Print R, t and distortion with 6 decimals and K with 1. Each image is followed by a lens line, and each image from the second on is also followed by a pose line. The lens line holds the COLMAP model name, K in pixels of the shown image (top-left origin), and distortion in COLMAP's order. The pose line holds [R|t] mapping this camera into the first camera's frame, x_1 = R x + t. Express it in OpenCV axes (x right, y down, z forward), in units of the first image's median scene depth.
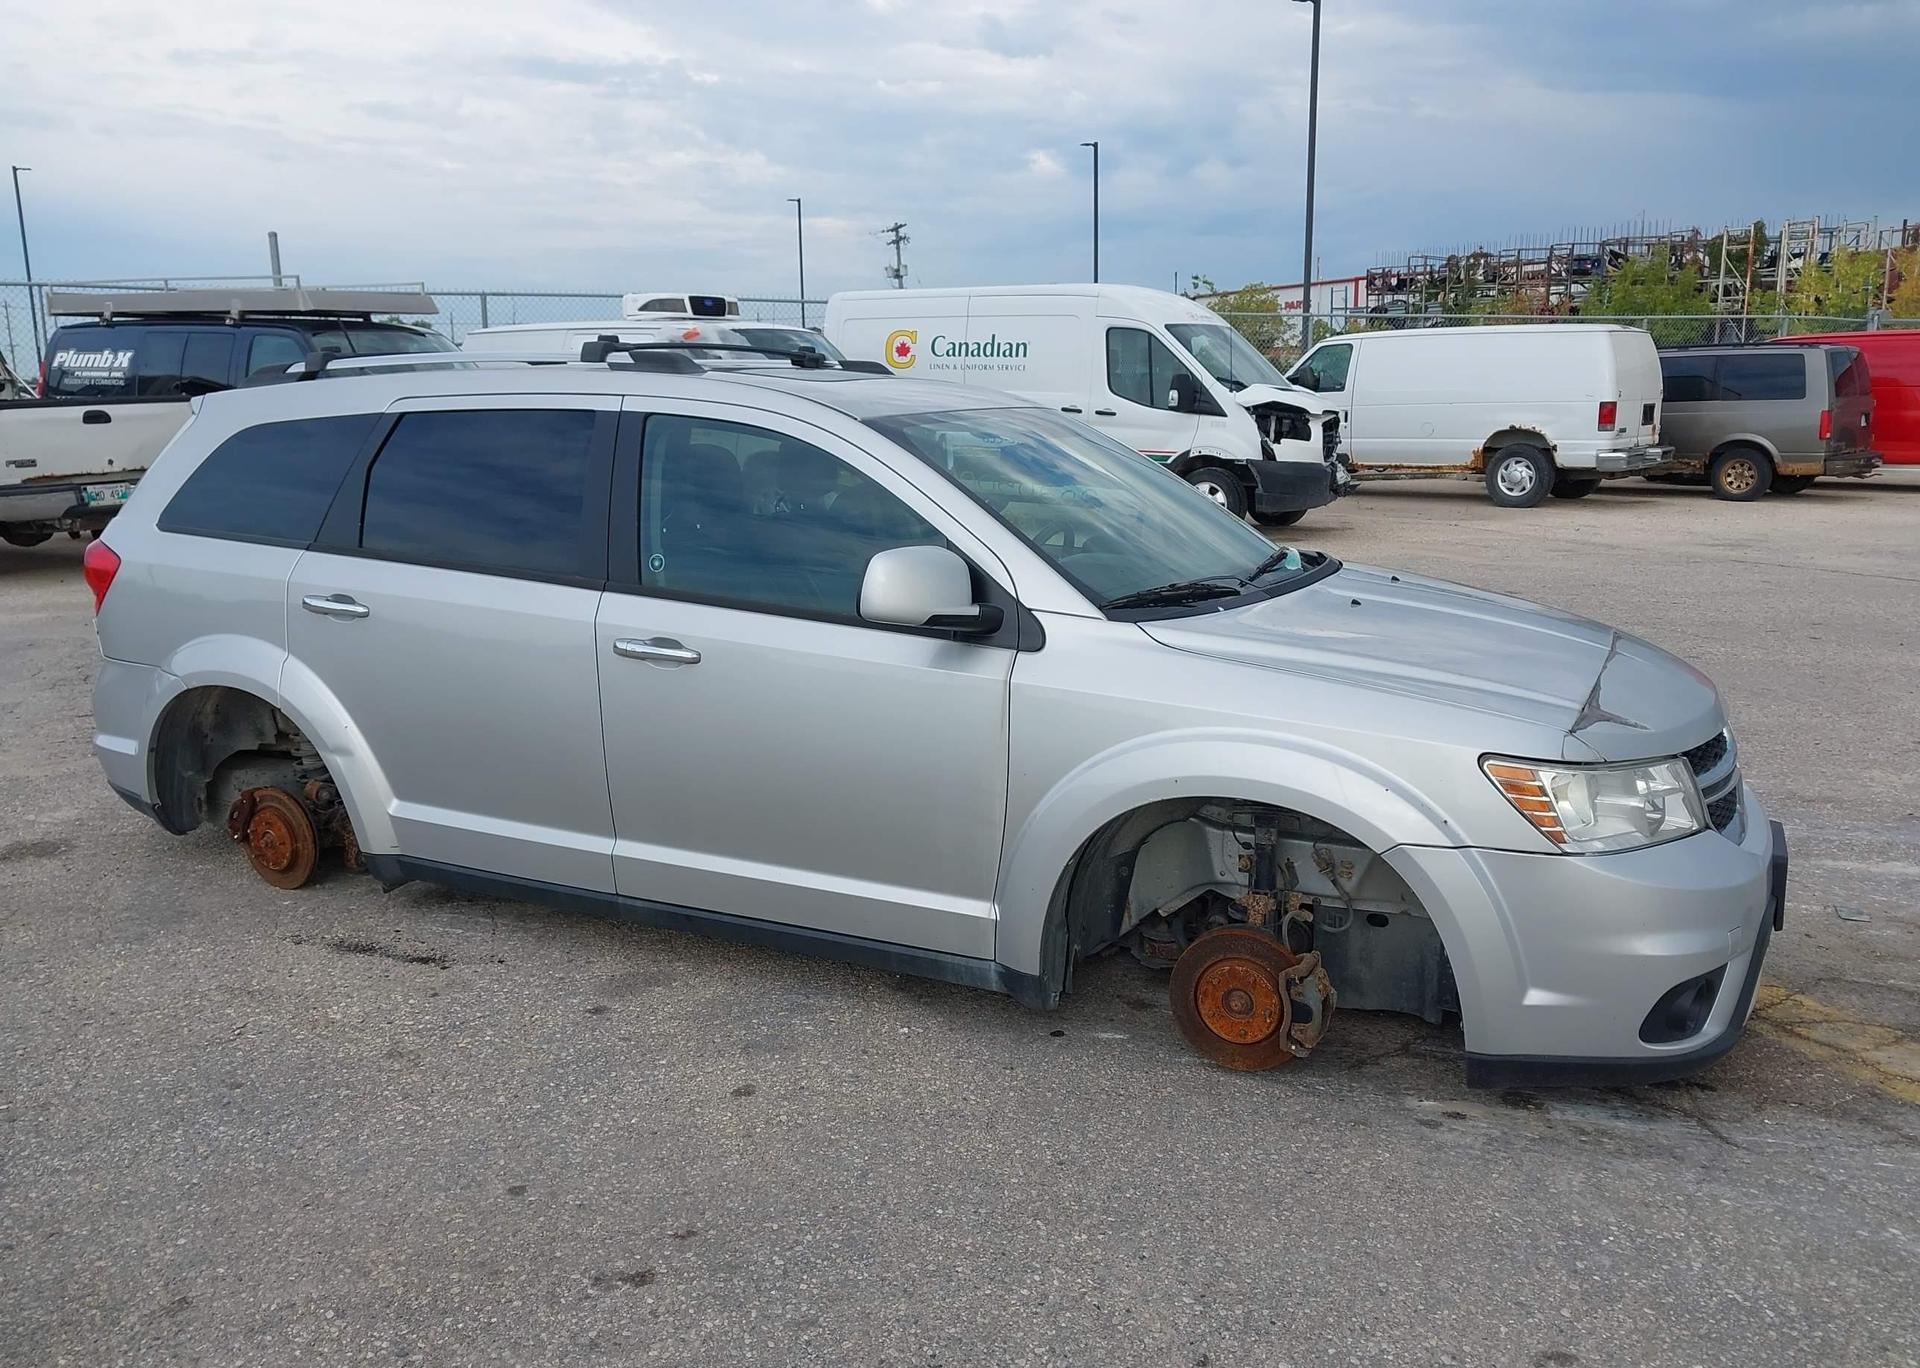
lens RADIAL K [[1490.4, 0, 960.0], [0, 1490.4, 684.0], [0, 0, 1]] dist [0.034060, -0.050514]
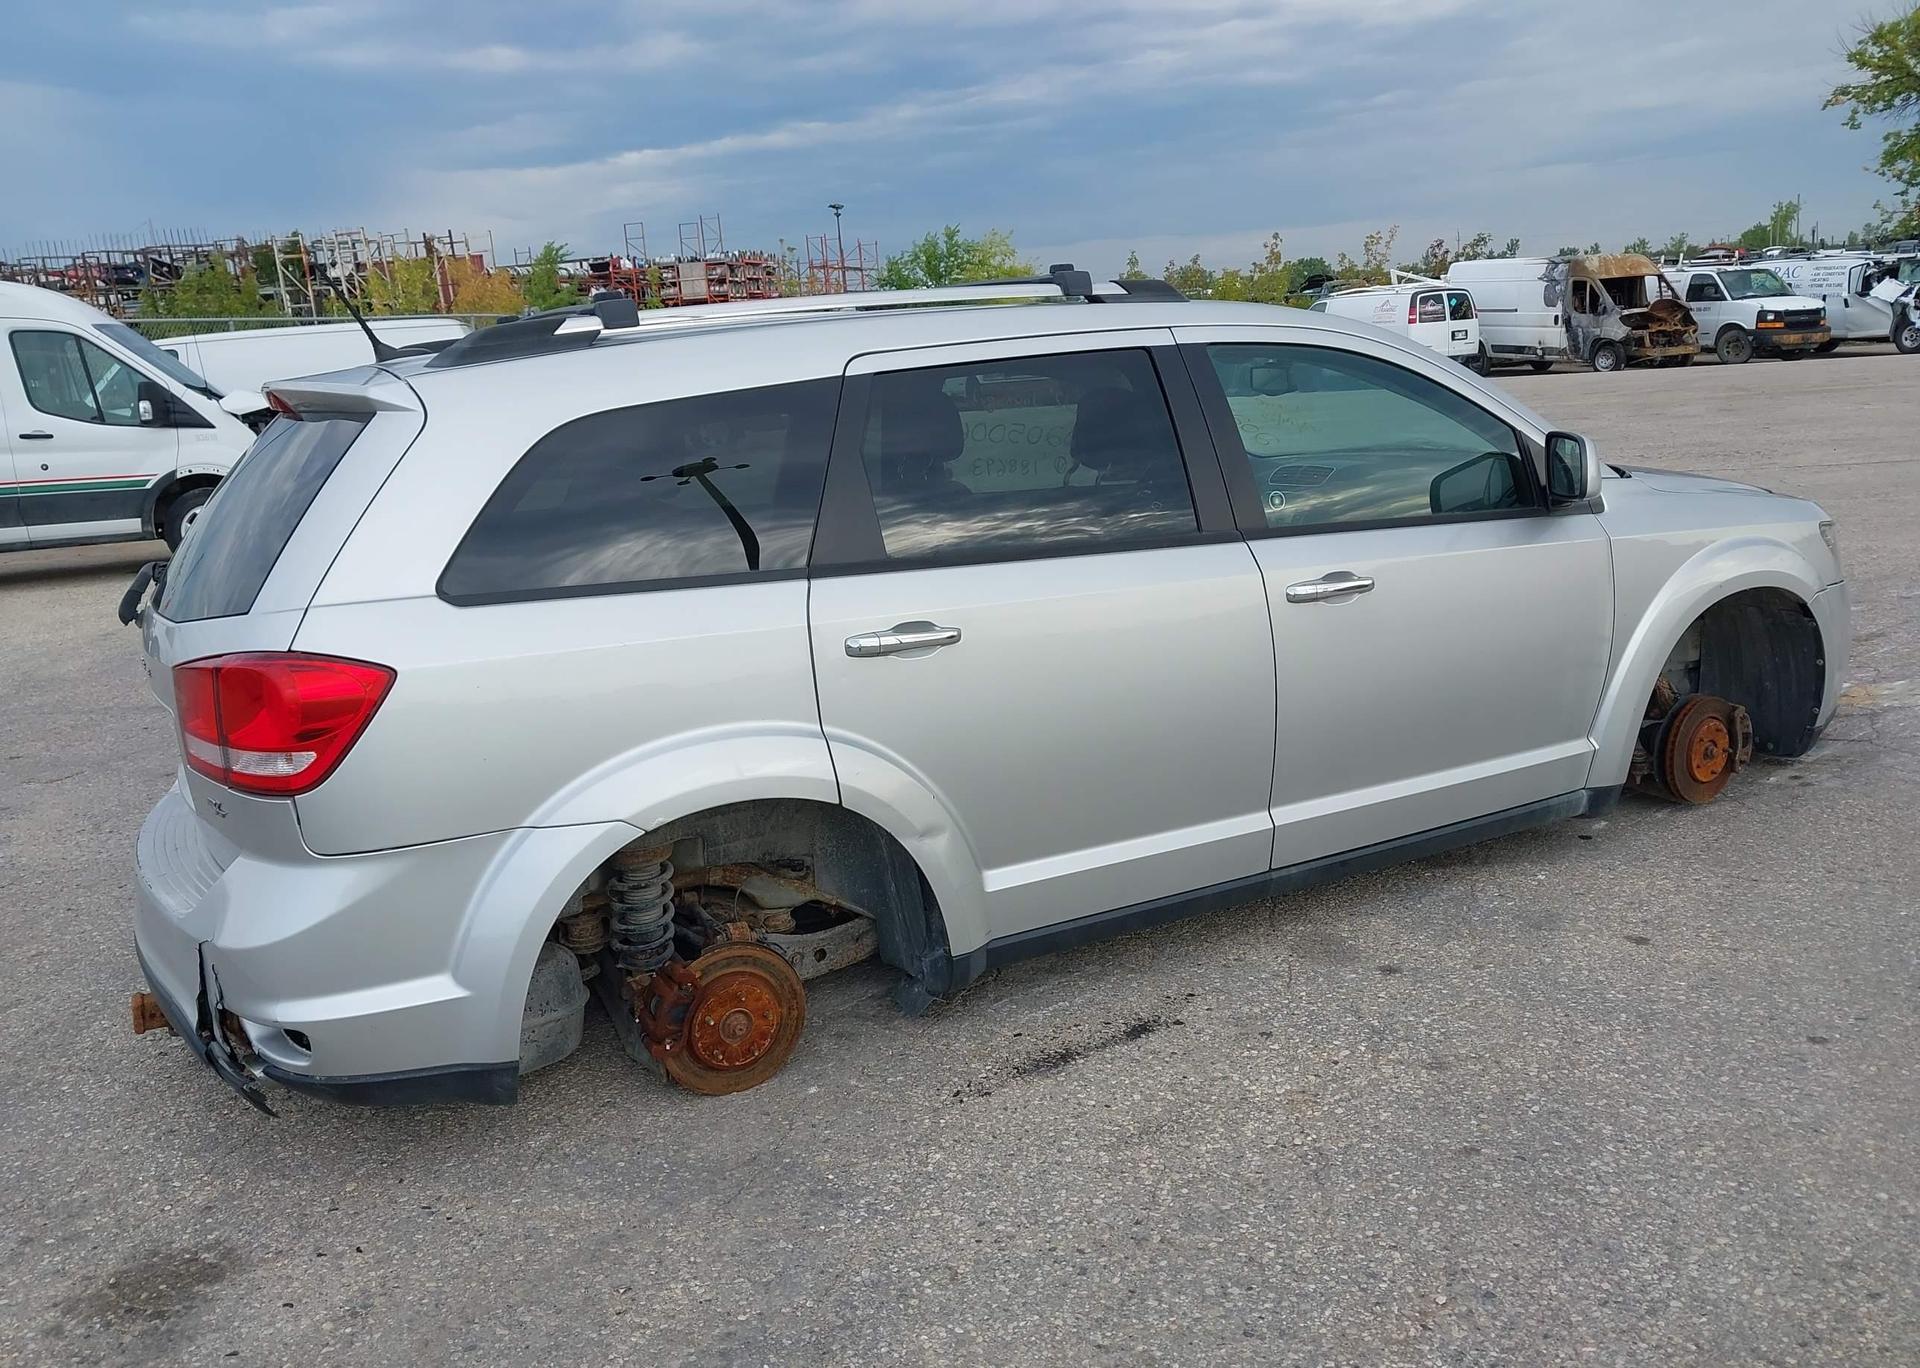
lens RADIAL K [[1500.2, 0, 965.1], [0, 1500.2, 677.1], [0, 0, 1]] dist [0.007995, -0.002120]
pose [[0.597303, -0.208864, 0.774342, -0.350197], [0.219300, 0.971233, 0.092811, -0.034146], [-0.771451, 0.114377, 0.625924, 0.190006]]
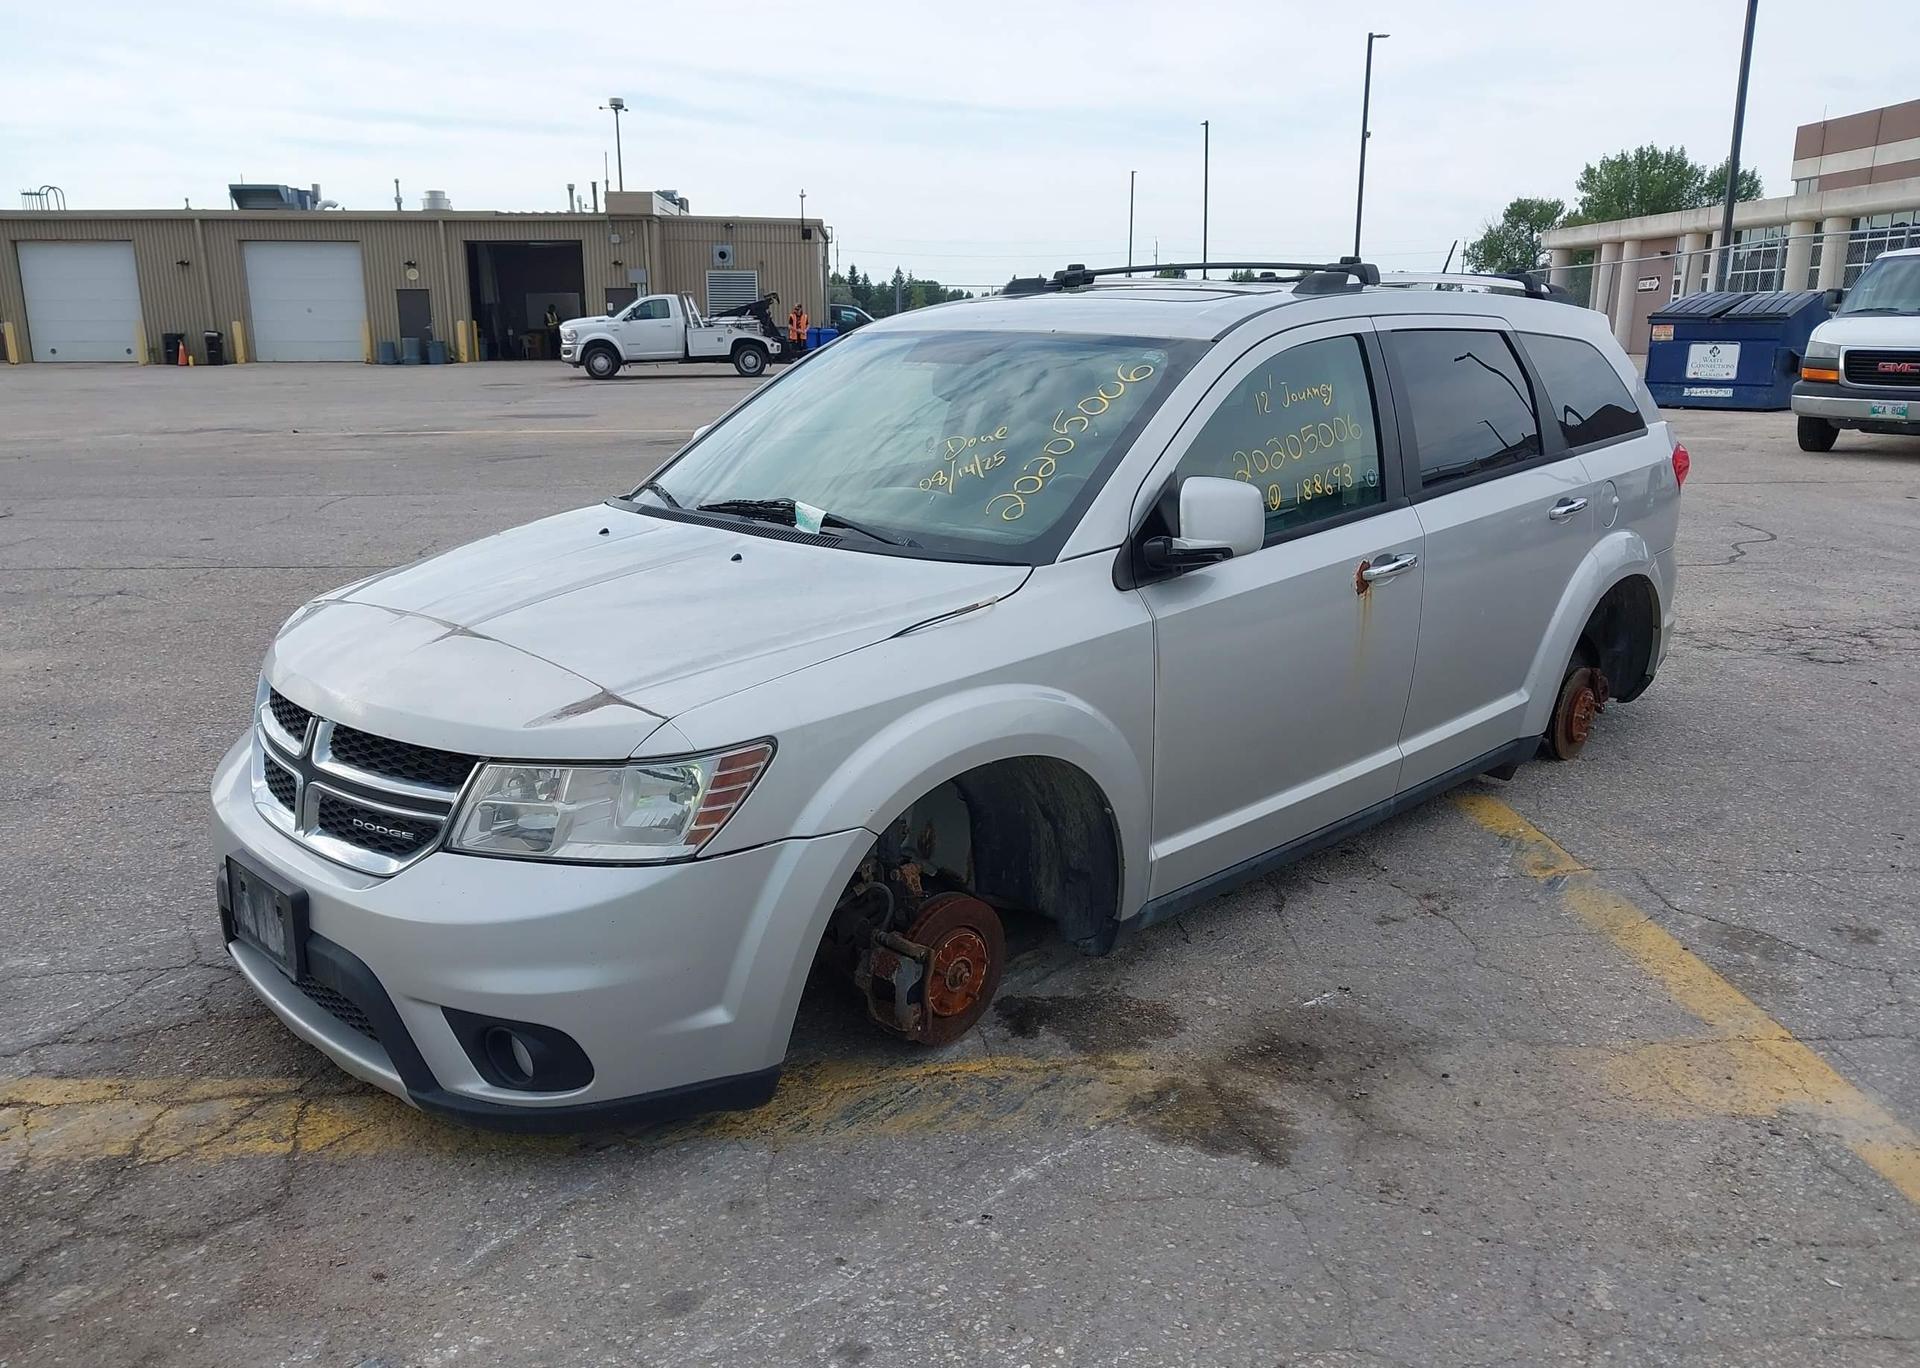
lens RADIAL K [[1525.7, 0, 959.5], [0, 1525.7, 716.0], [0, 0, 1]] dist [0.005841, 0.000296]
pose [[-0.329476, 0.248555, -0.910860, 0.355621], [-0.180139, 0.930457, 0.319062, -0.095344], [0.926820, 0.269205, -0.261789, 0.475309]]
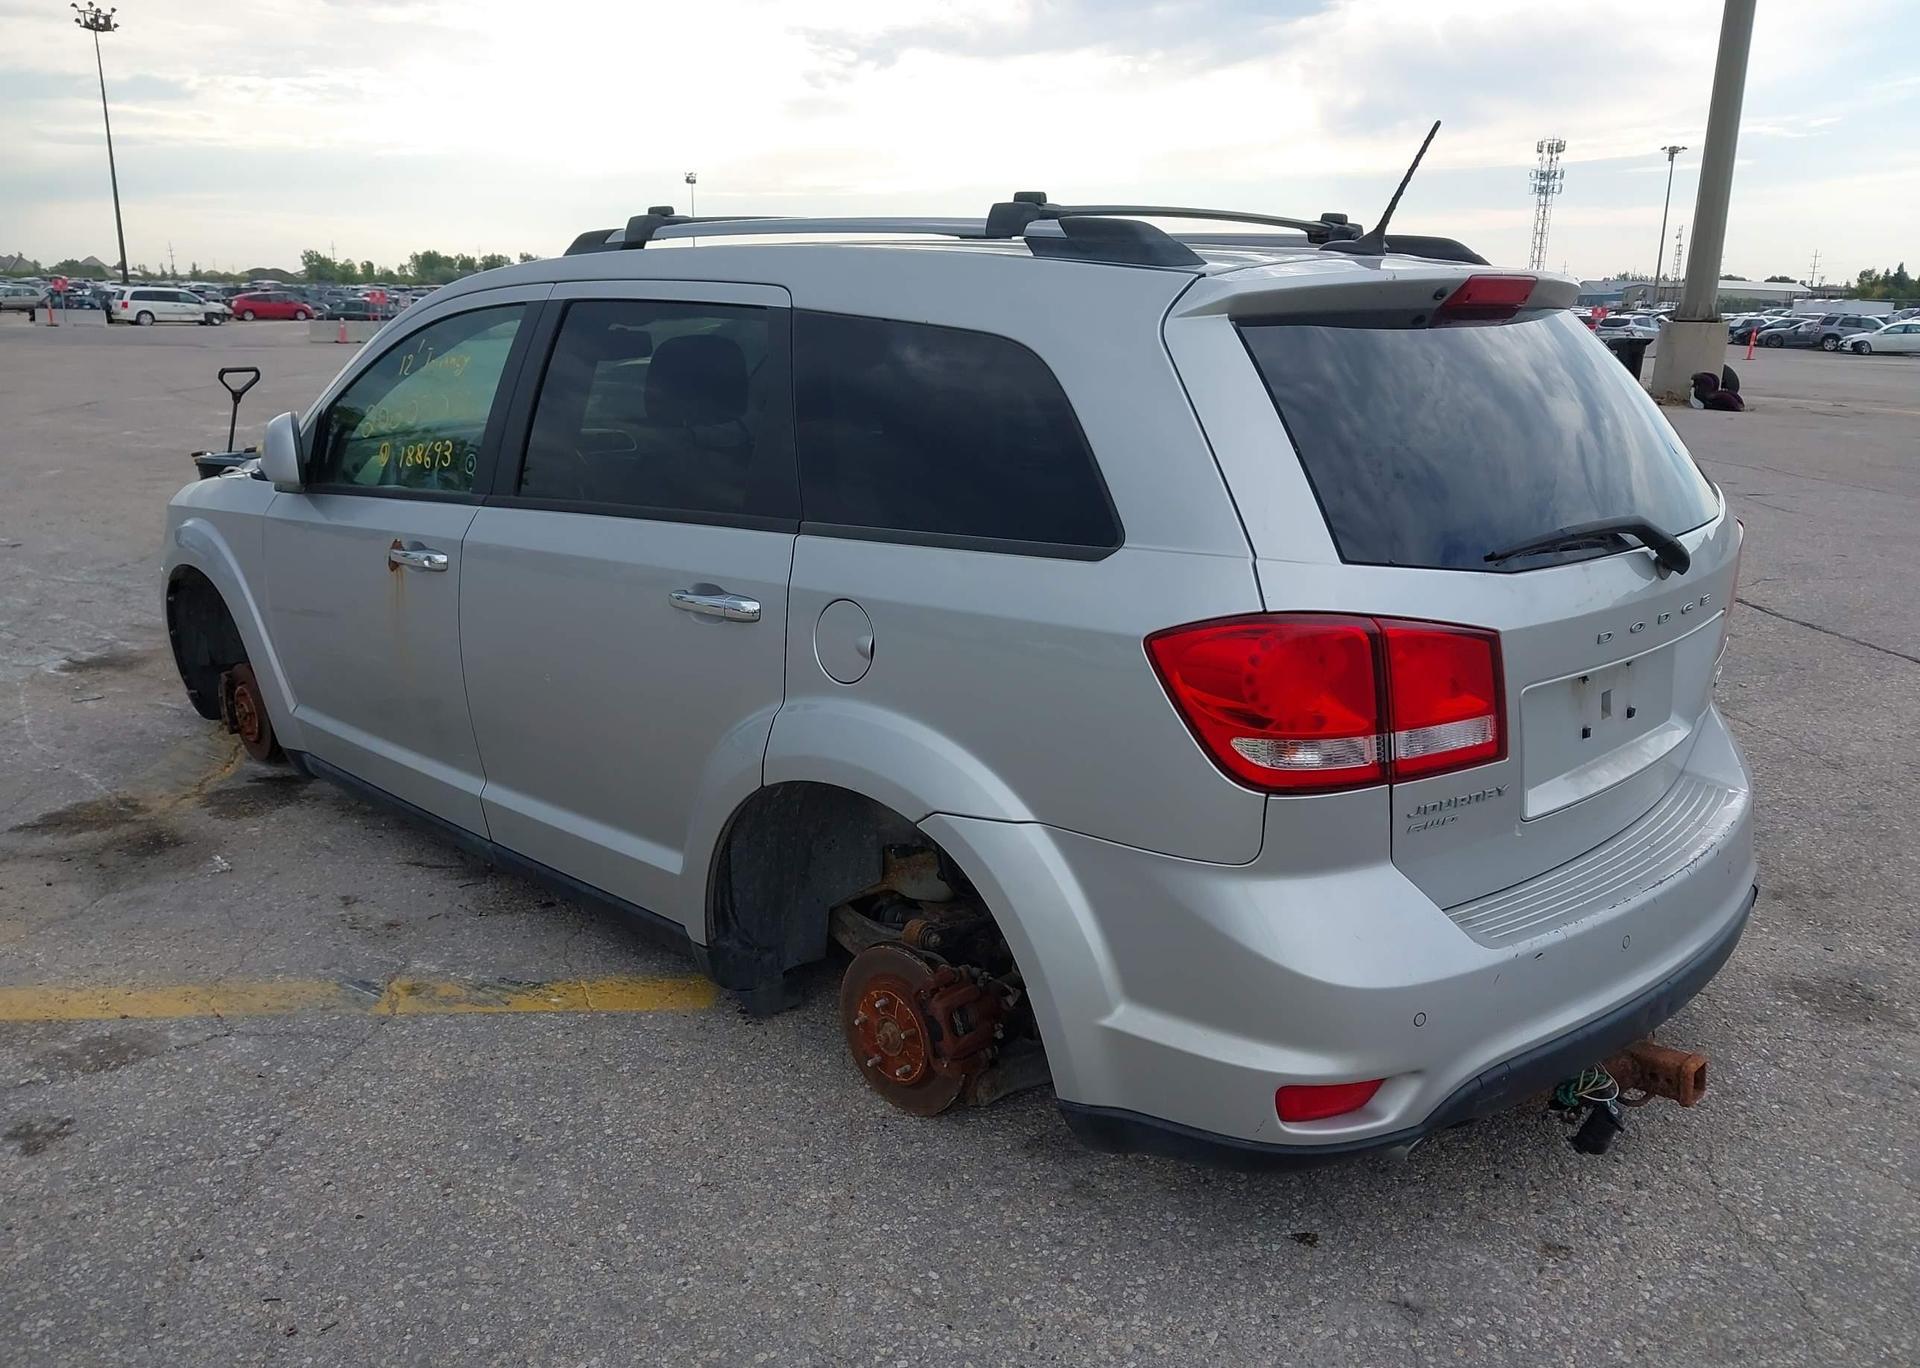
lens RADIAL K [[1526.4, 0, 963.3], [0, 1526.4, 725.7], [0, 0, 1]] dist [0.007784, -0.002317]
pose [[-0.943875, -0.091328, 0.317427, -0.201087], [0.061974, 0.894981, 0.441779, -0.134748], [-0.324438, 0.436656, -0.839090, 0.705917]]
